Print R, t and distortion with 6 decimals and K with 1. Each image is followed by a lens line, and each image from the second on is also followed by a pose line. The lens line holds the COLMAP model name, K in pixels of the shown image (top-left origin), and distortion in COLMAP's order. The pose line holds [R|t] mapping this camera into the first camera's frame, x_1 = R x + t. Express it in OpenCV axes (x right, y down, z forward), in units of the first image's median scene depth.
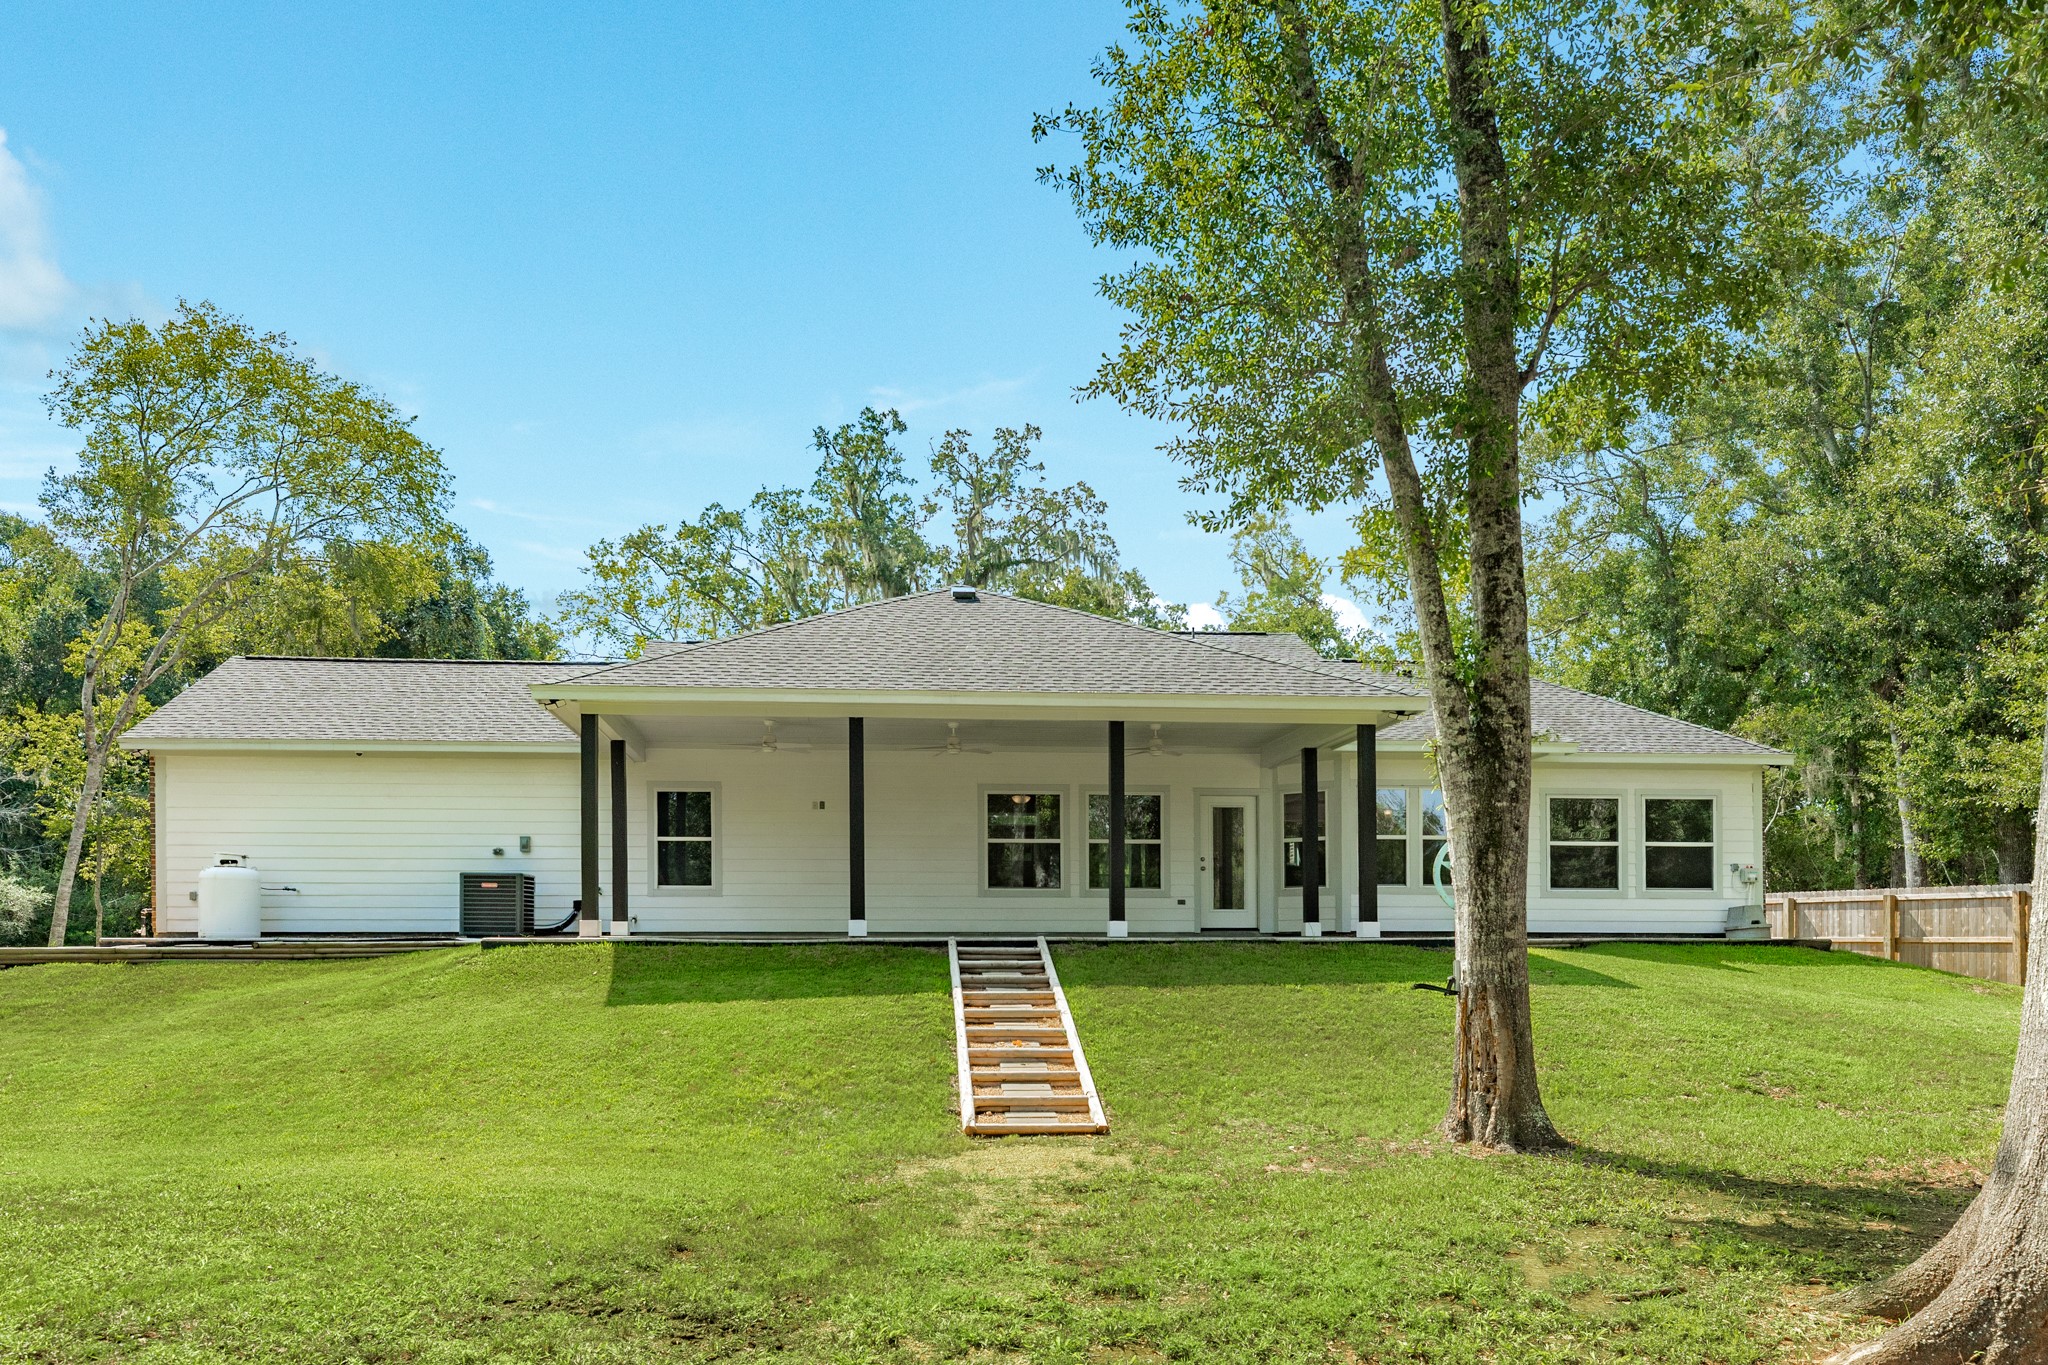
lens RADIAL K [[1432.7, 0, 1022.3], [0, 1432.7, 702.0], [0, 0, 1]] dist [-0.007919, -0.001300]
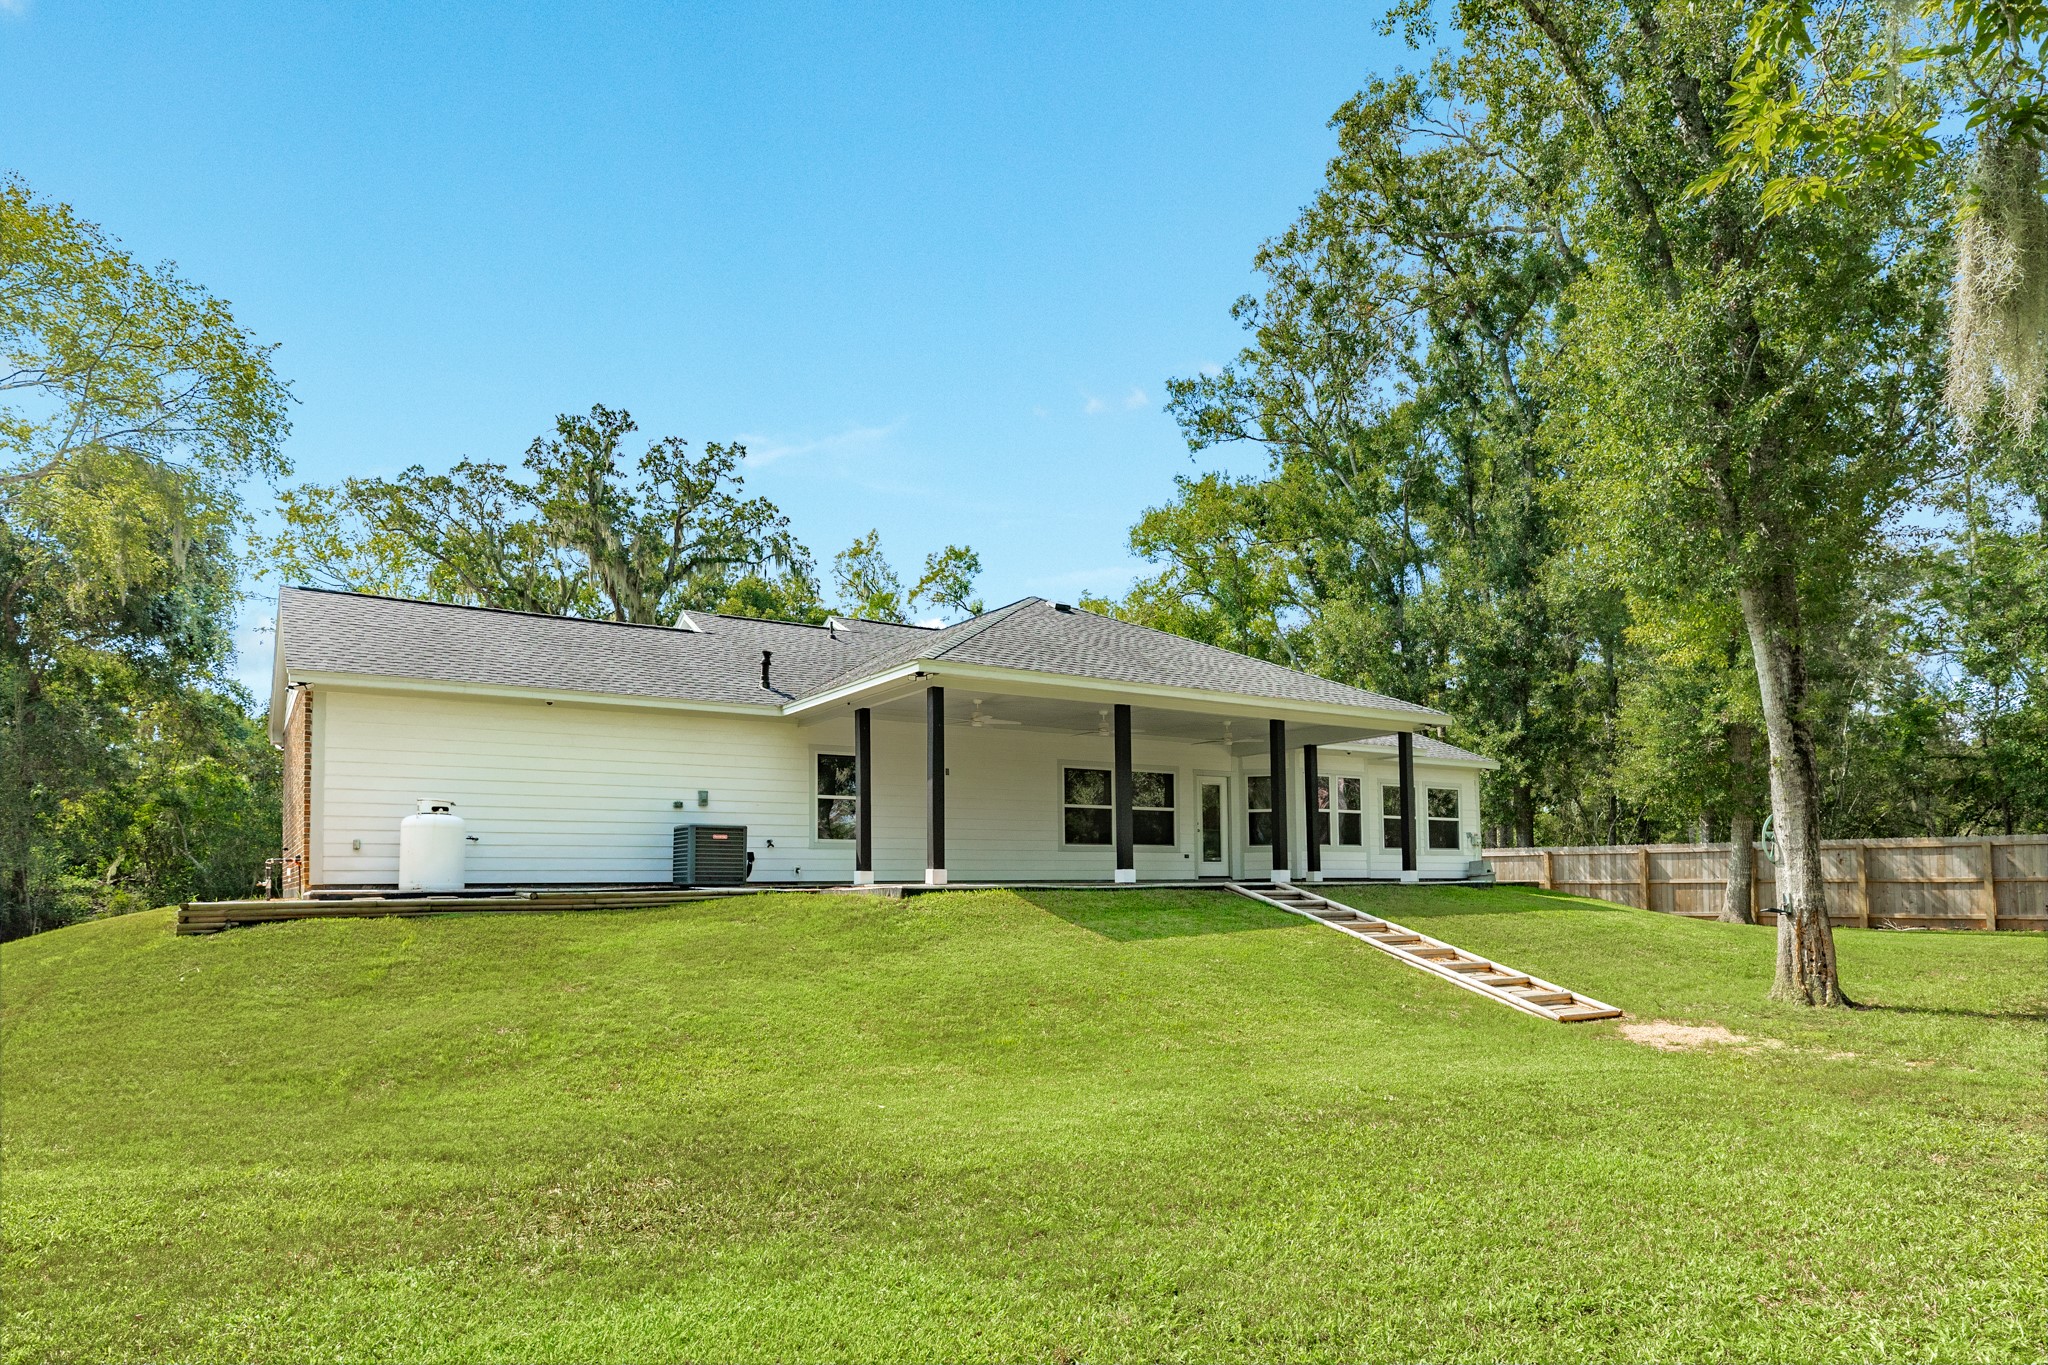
lens RADIAL K [[1162.9, 0, 1038.2], [0, 1162.9, 667.5], [0, 0, 1]] dist [-0.008531, 0.003193]
pose [[0.877380, 0.081403, 0.472840, -0.534138], [-0.071791, 0.996681, -0.038374, 0.017975], [-0.474394, -0.000277, 0.880313, 0.125540]]
